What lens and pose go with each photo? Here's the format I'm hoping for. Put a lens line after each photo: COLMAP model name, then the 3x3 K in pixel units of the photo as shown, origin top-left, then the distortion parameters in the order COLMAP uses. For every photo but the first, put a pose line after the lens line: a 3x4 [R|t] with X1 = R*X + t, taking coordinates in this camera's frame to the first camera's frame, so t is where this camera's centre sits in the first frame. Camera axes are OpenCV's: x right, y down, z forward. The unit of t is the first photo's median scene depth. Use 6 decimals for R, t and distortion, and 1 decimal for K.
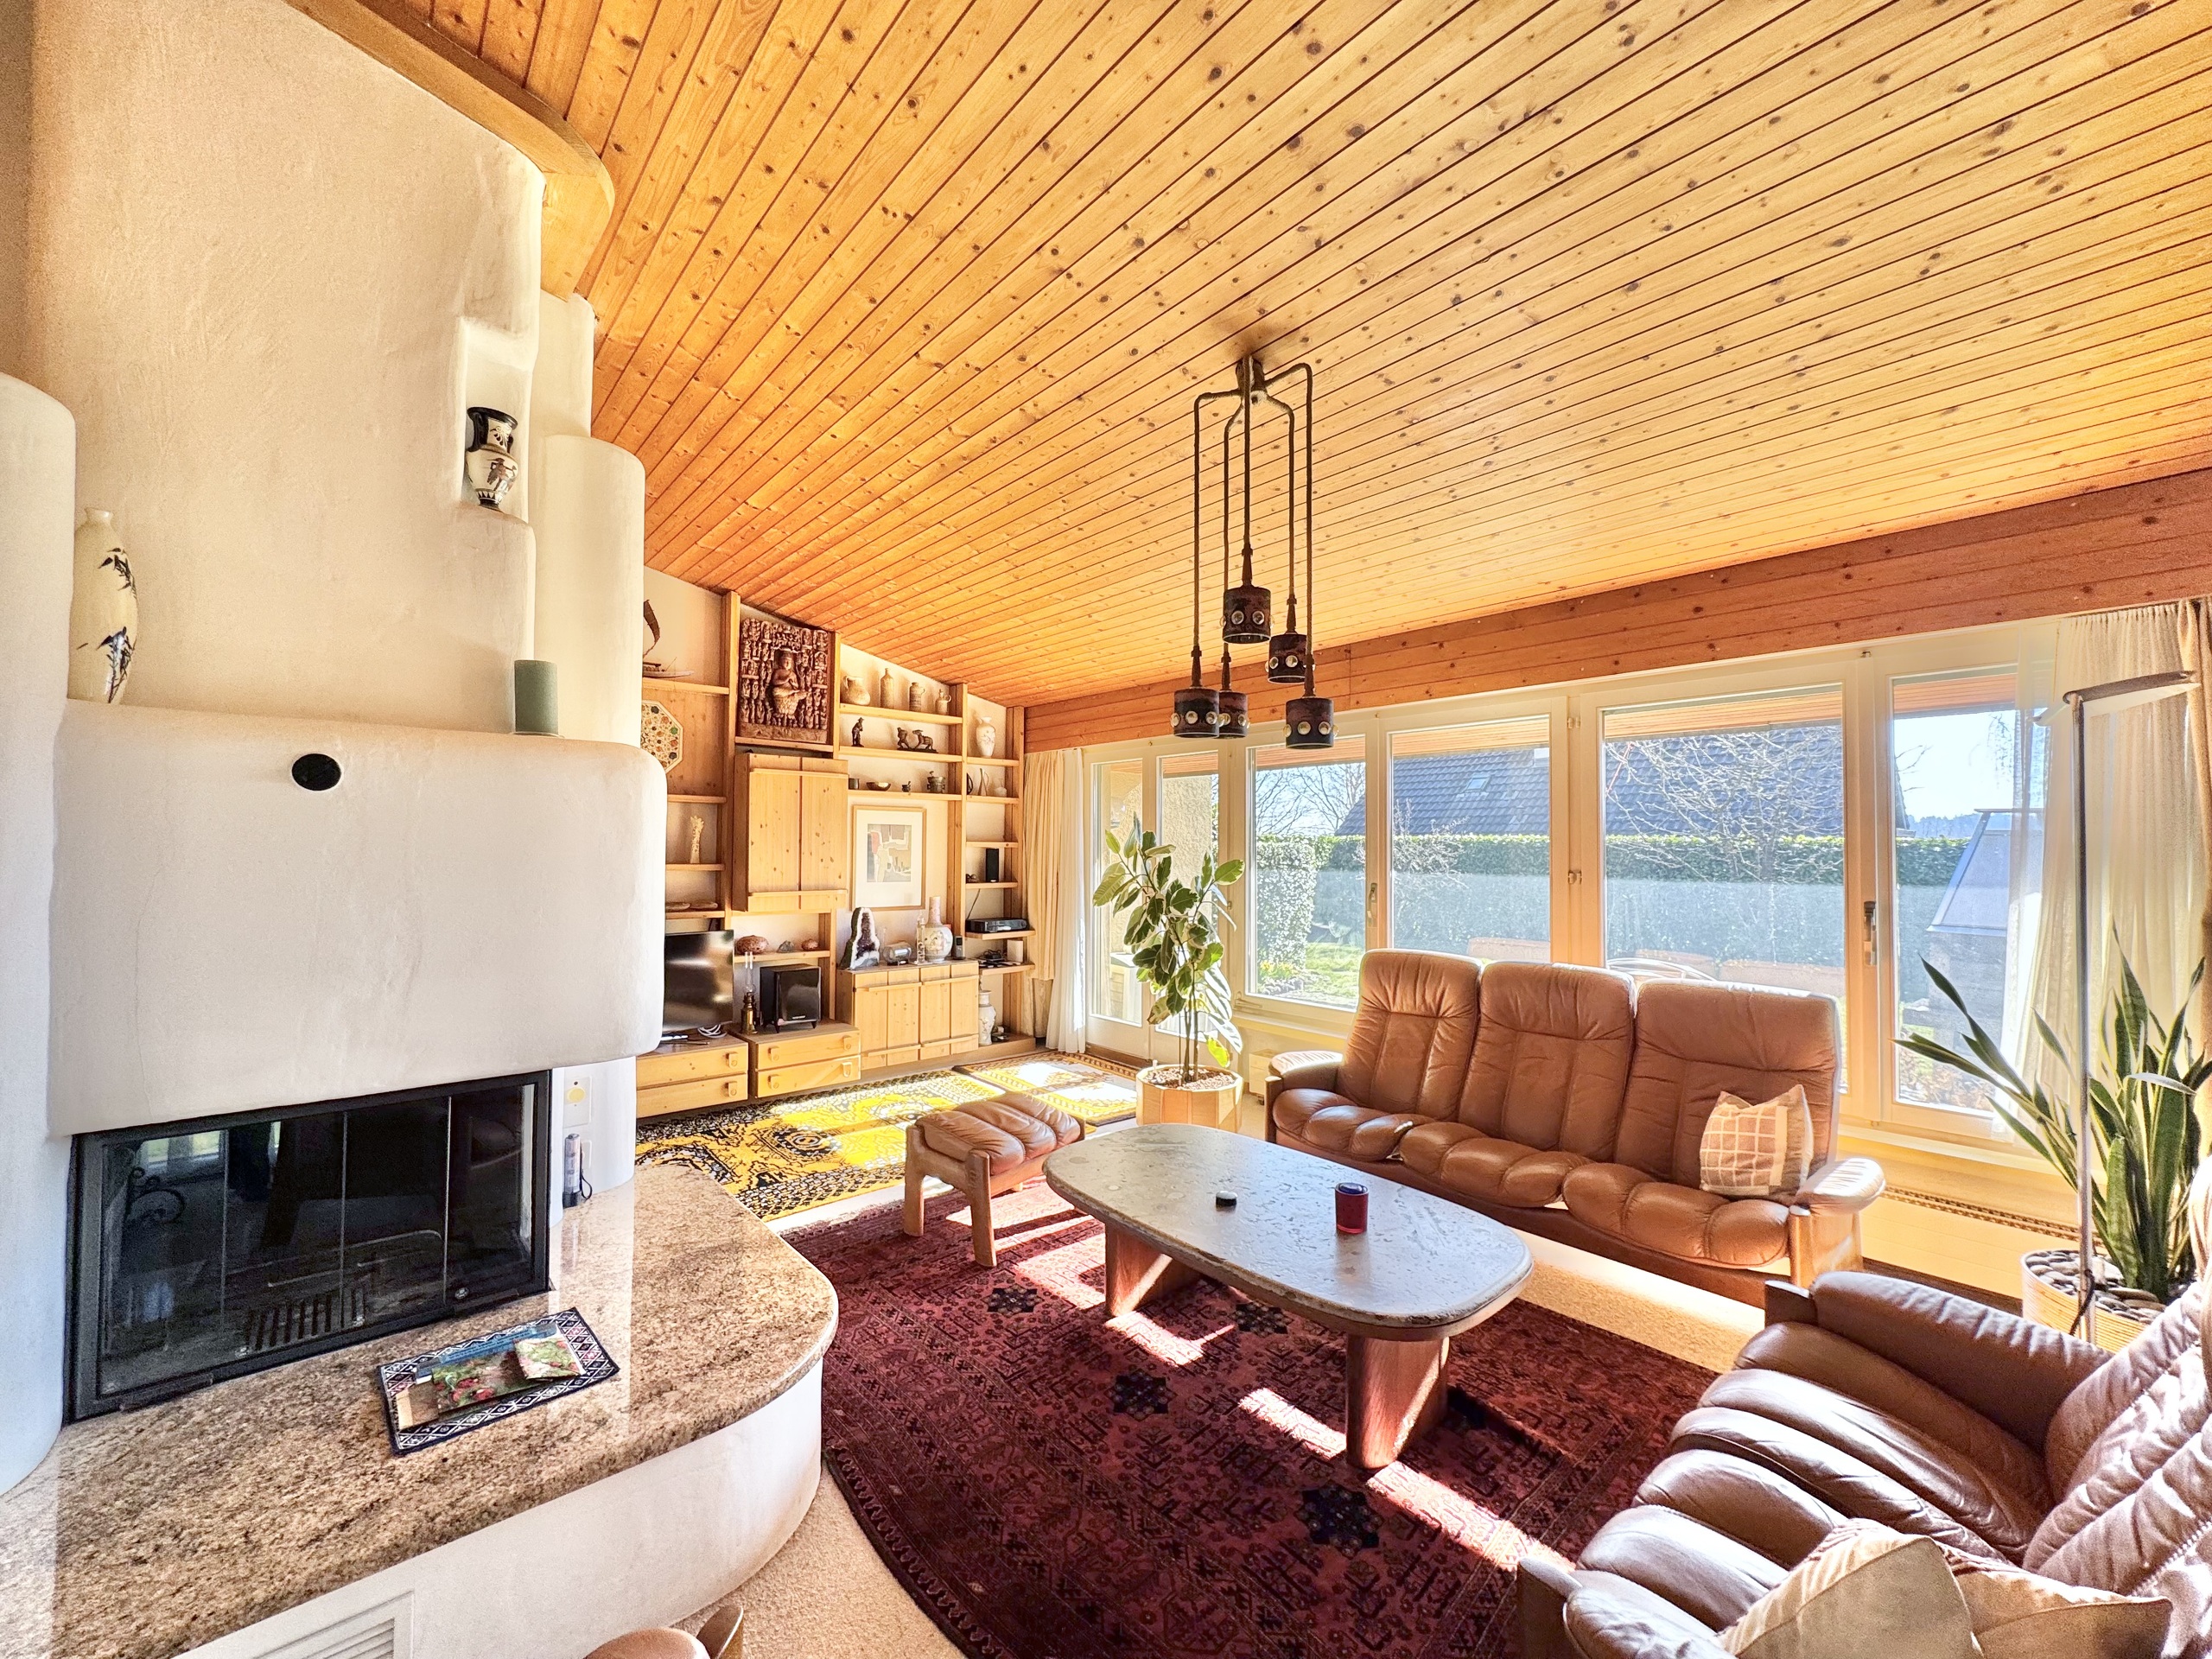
lens RADIAL K [[877.8, 0, 1106.0], [0, 877.8, 829.5], [0, 0, 1]] dist [-0.002562, 0.000473]
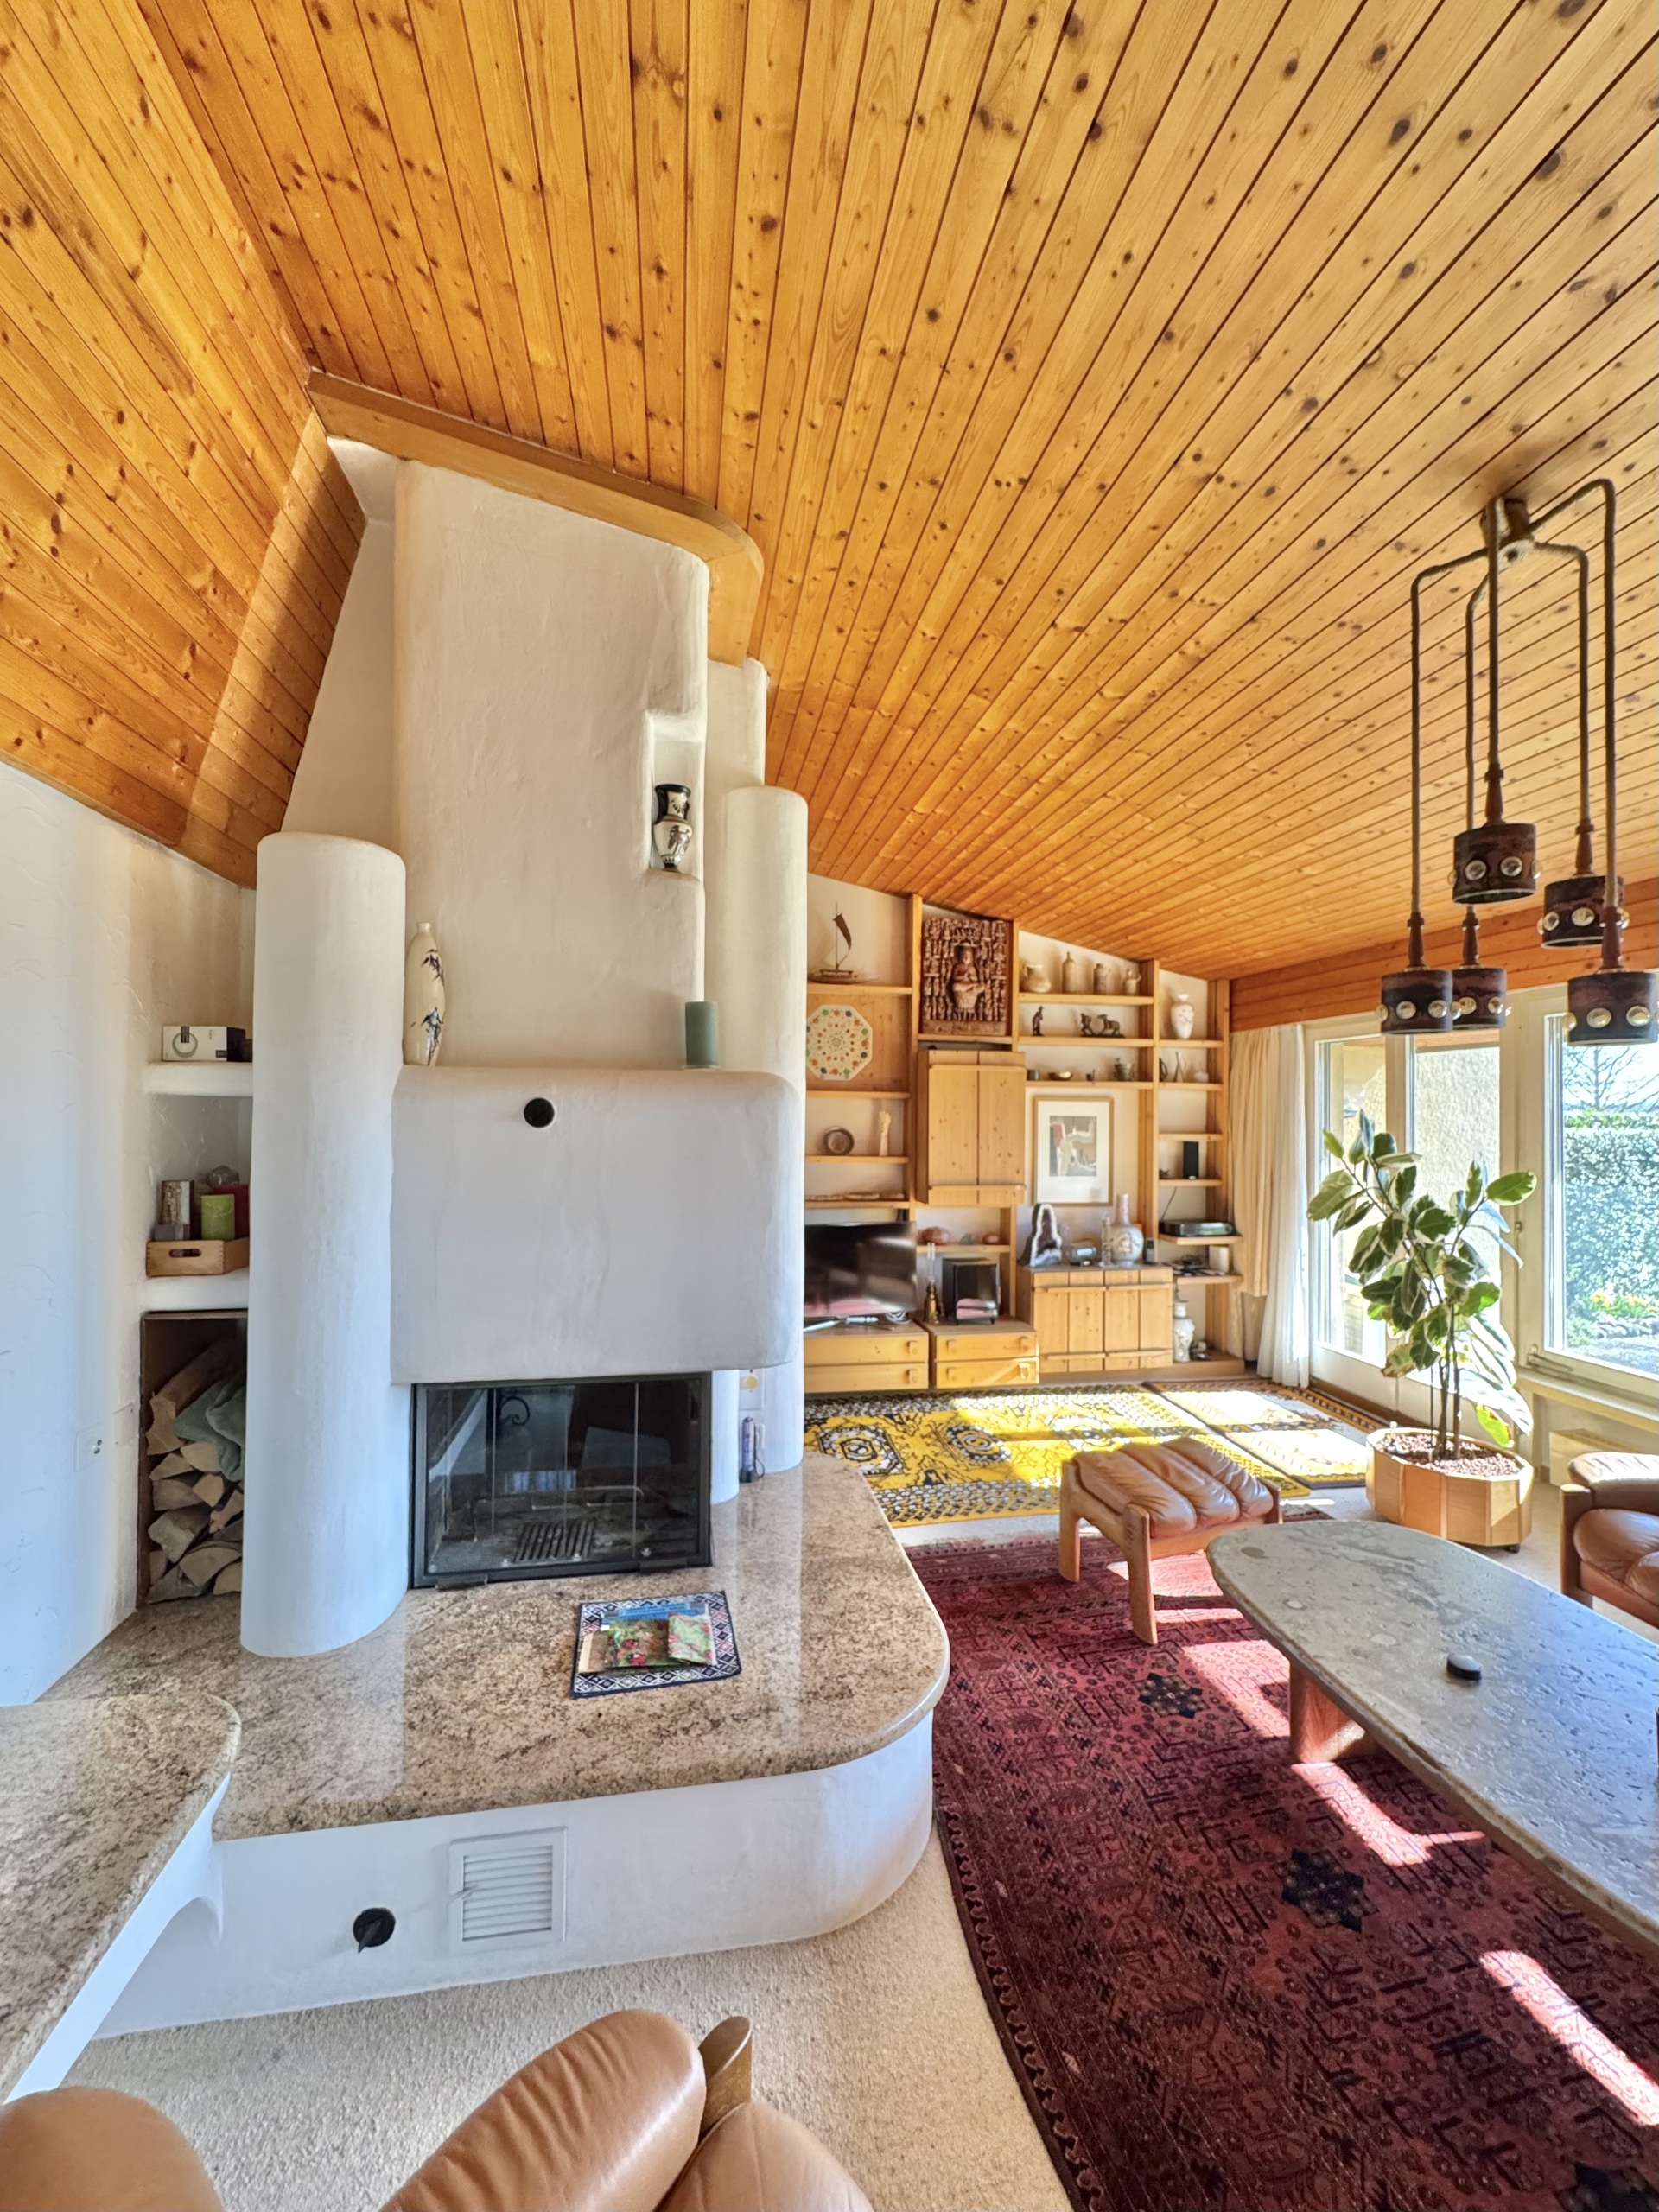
lens RADIAL K [[889.8, 0, 829.5], [0, 889.8, 1106.0], [0, 0, 1]] dist [-0.005828, 0.000746]
pose [[0.852799, -0.005013, -0.522216, 0.064115], [0.008517, 0.999954, 0.004309, -0.046960], [0.522170, -0.008123, 0.852802, 0.086758]]
